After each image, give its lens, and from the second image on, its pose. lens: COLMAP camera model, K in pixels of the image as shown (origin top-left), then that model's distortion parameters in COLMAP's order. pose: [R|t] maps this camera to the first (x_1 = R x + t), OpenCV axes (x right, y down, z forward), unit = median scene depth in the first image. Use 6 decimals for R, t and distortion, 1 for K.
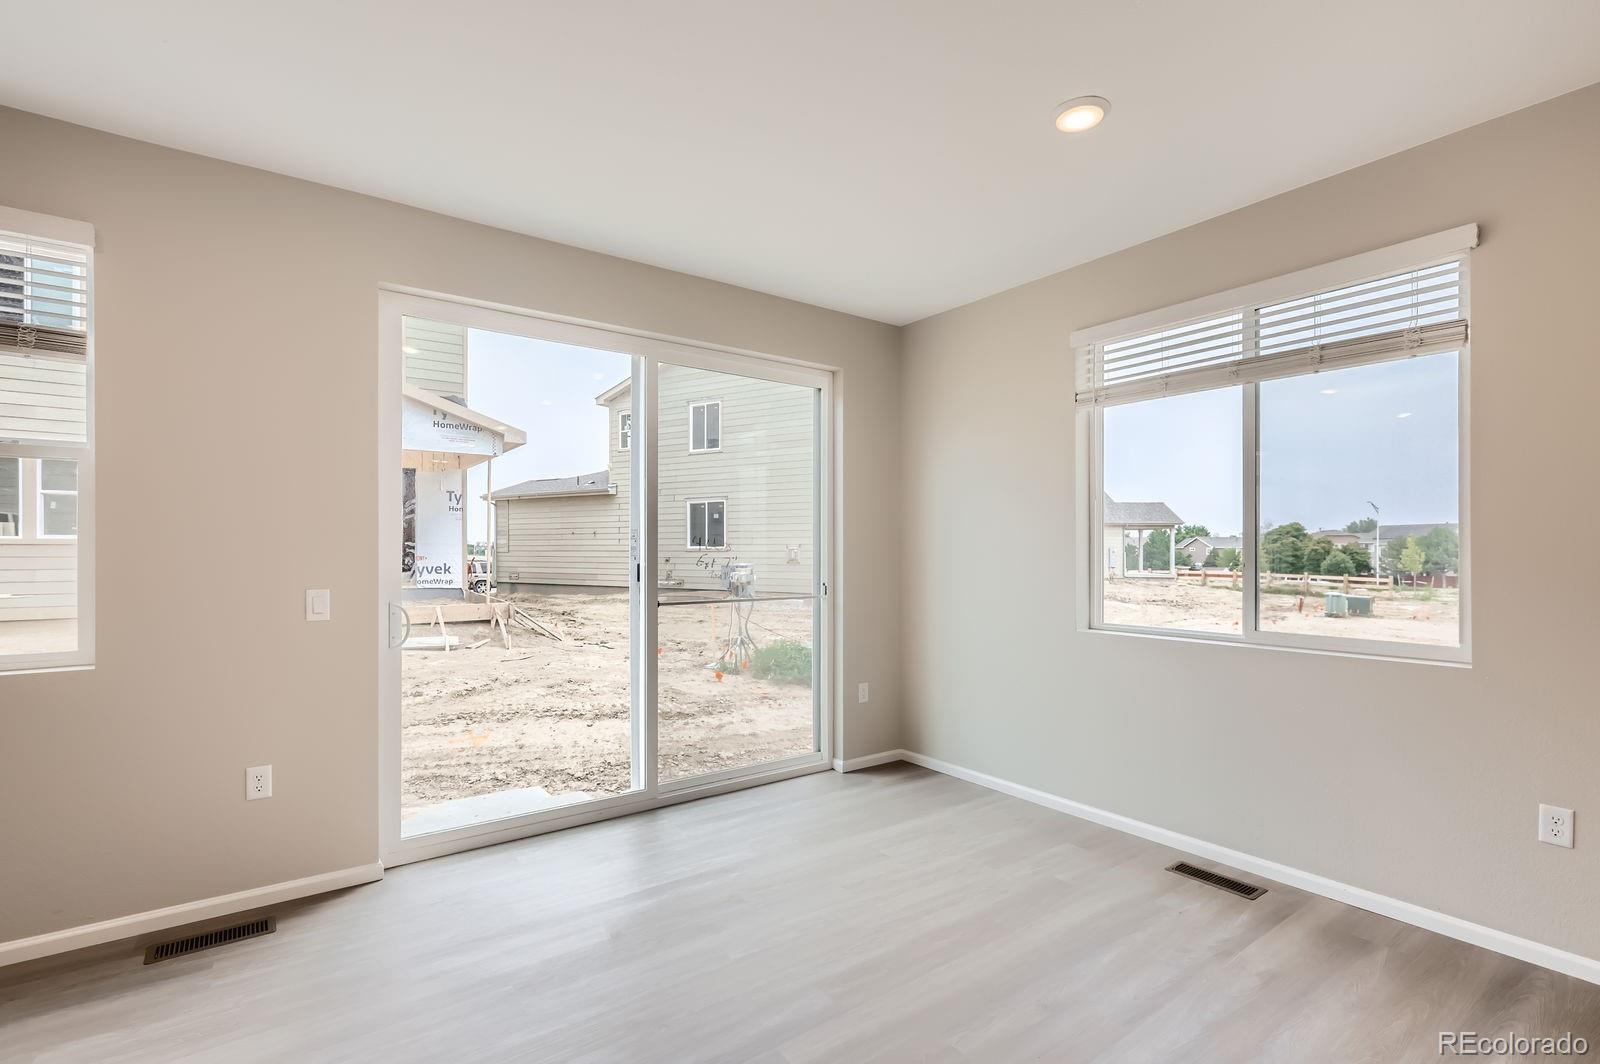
lens RADIAL K [[733.5, 0, 805.6], [0, 733.5, 548.1], [0, 0, 1]] dist [-0.000921, 0.000348]
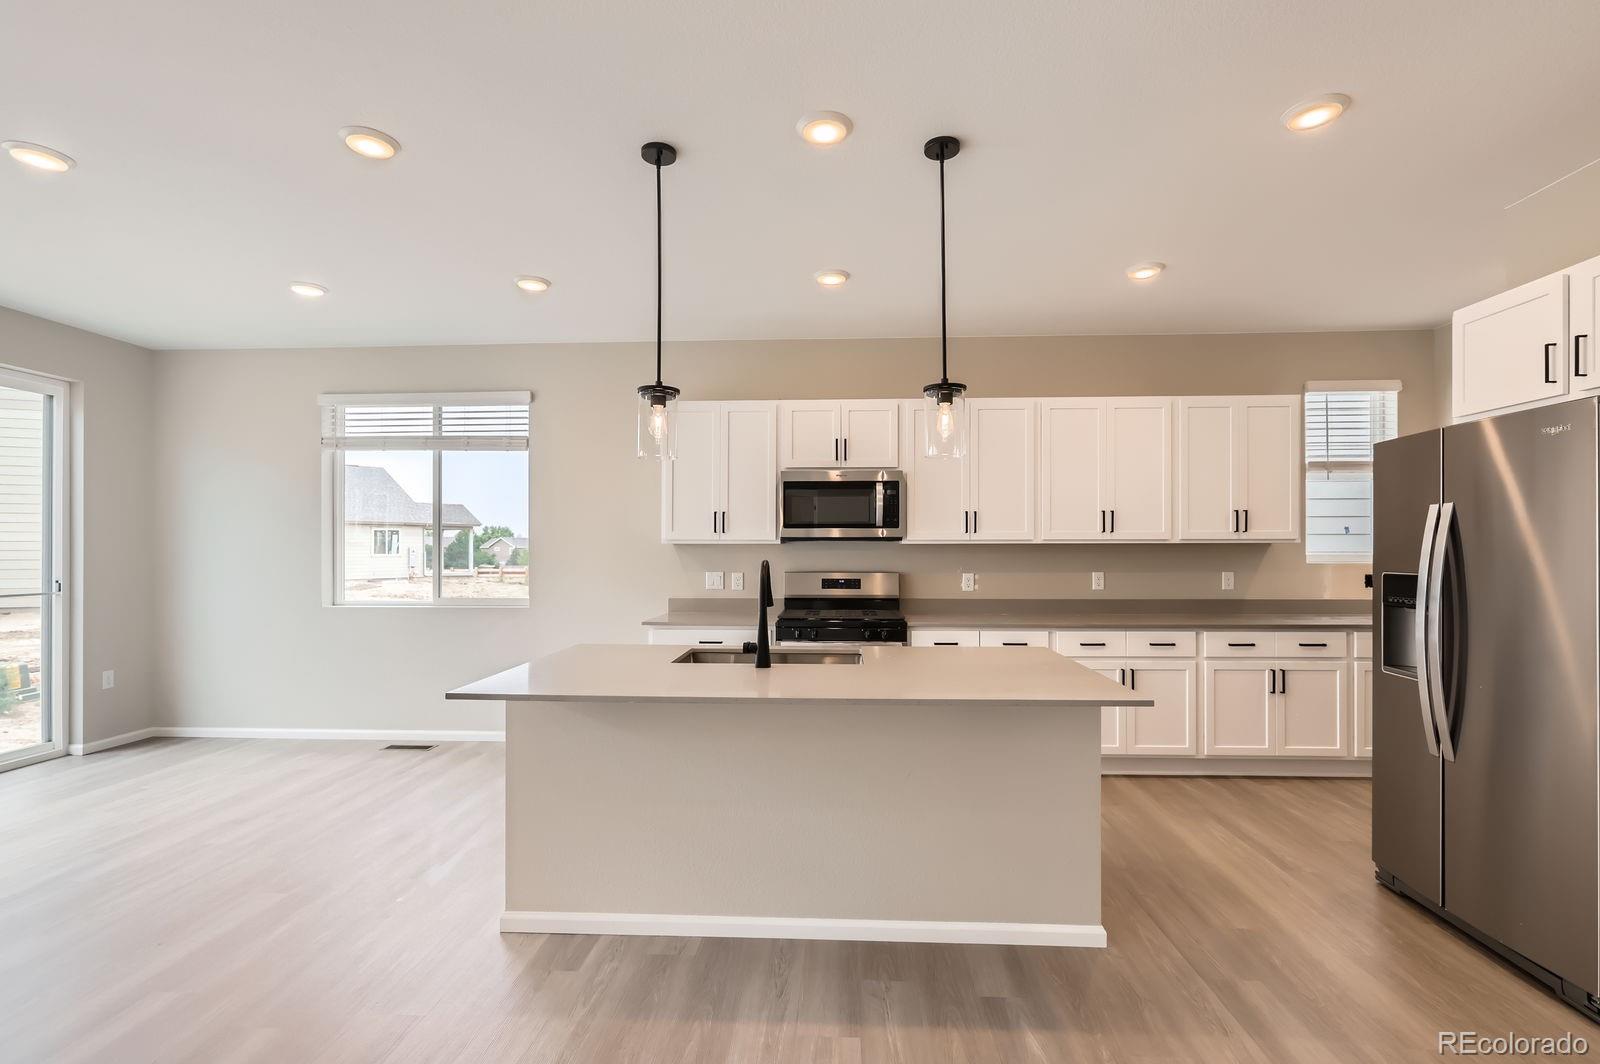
lens RADIAL K [[733.5, 0, 805.6], [0, 733.5, 548.1], [0, 0, 1]] dist [-0.000921, 0.000348]
pose [[0.637400, 0.002037, 0.770530, -0.050804], [-0.002552, 0.999997, -0.000533, -0.000792], [-0.770529, -0.001627, 0.637403, -0.251597]]
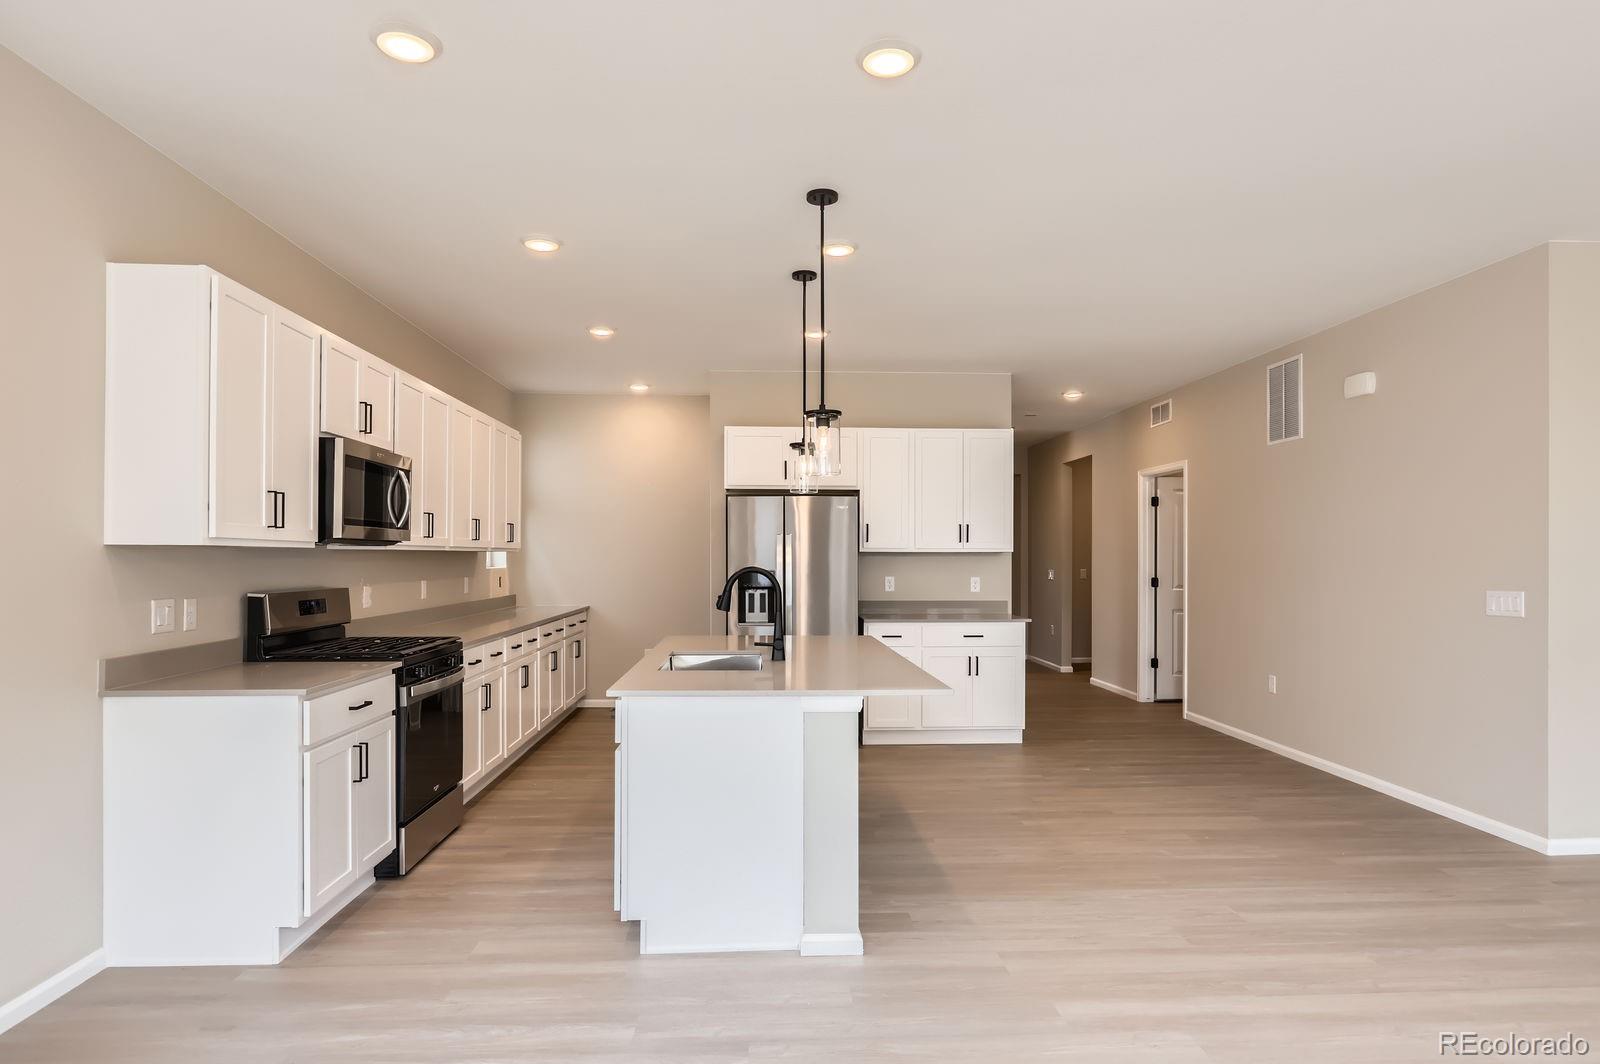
lens RADIAL K [[934.7, 0, 801.7], [0, 934.7, 554.2], [0, 0, 1]] dist [-0.000162, -0.000016]
pose [[-0.834762, 0.004959, 0.550589, -0.080519], [0.002537, 0.999983, -0.005160, 0.001715], [-0.550605, -0.002911, -0.834761, 0.332758]]
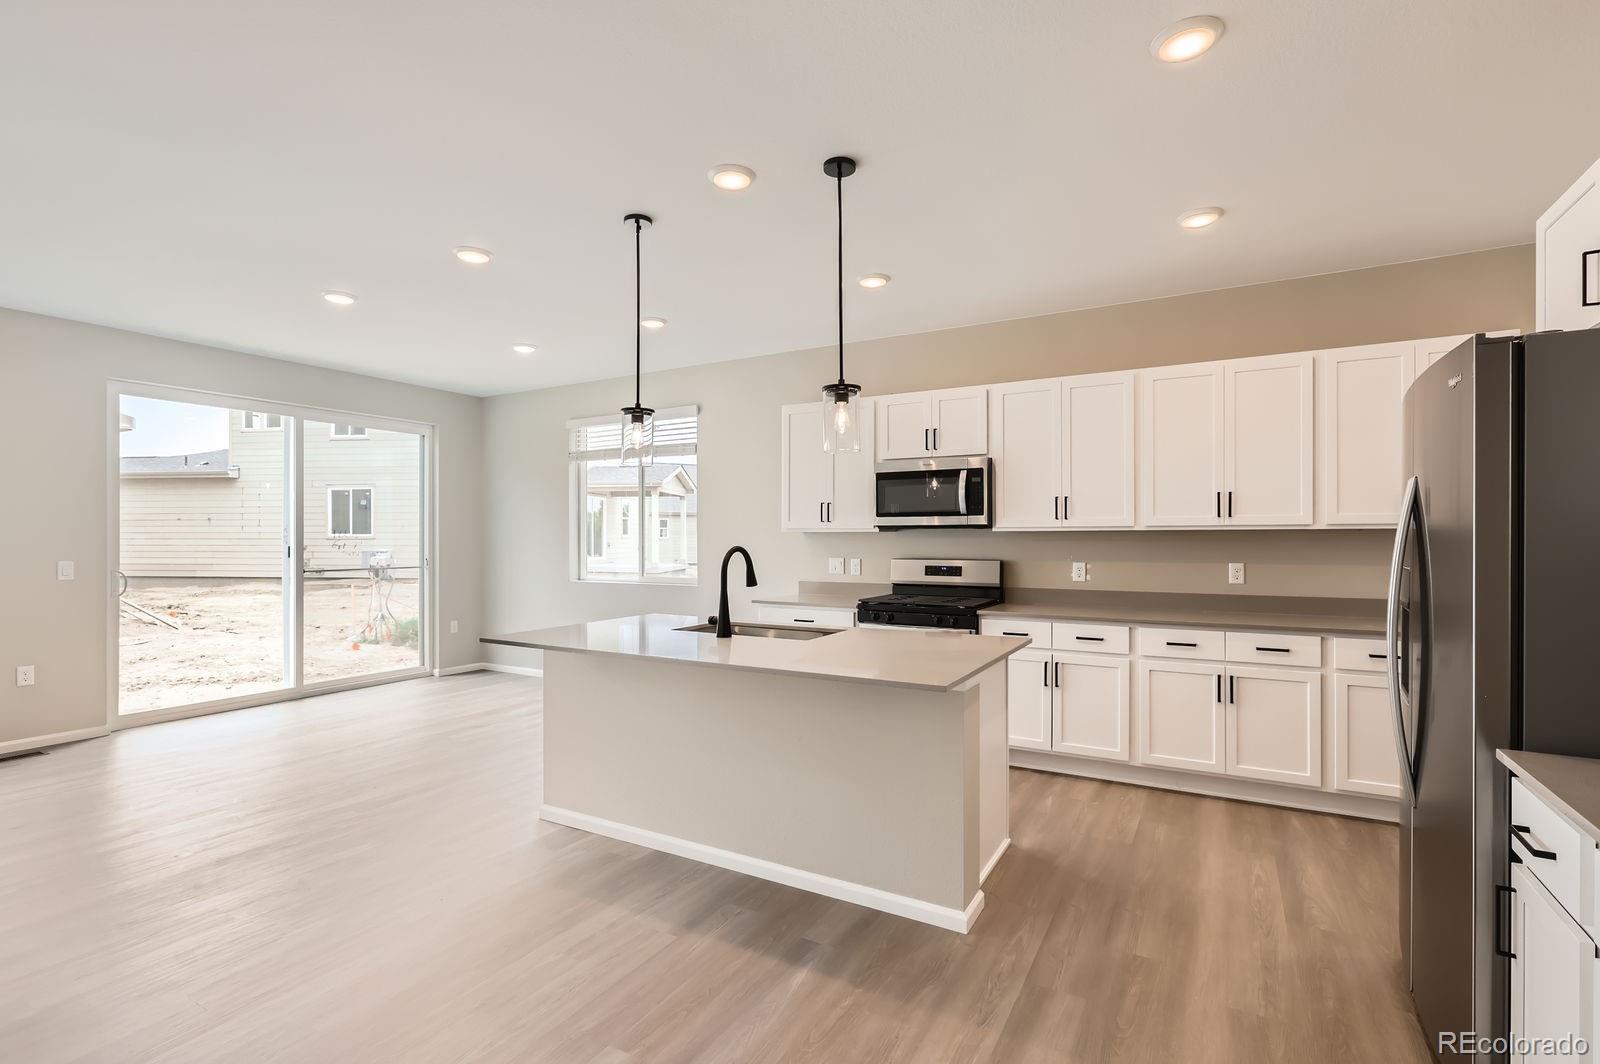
lens RADIAL K [[742.3, 0, 803.6], [0, 742.3, 536.8], [0, 0, 1]] dist [-0.001813, 0.000452]
pose [[0.917396, 0.000196, 0.397975, 0.066998], [-0.000817, 0.999999, 0.001392, -0.001050], [-0.397974, -0.001602, 0.917395, -0.395636]]
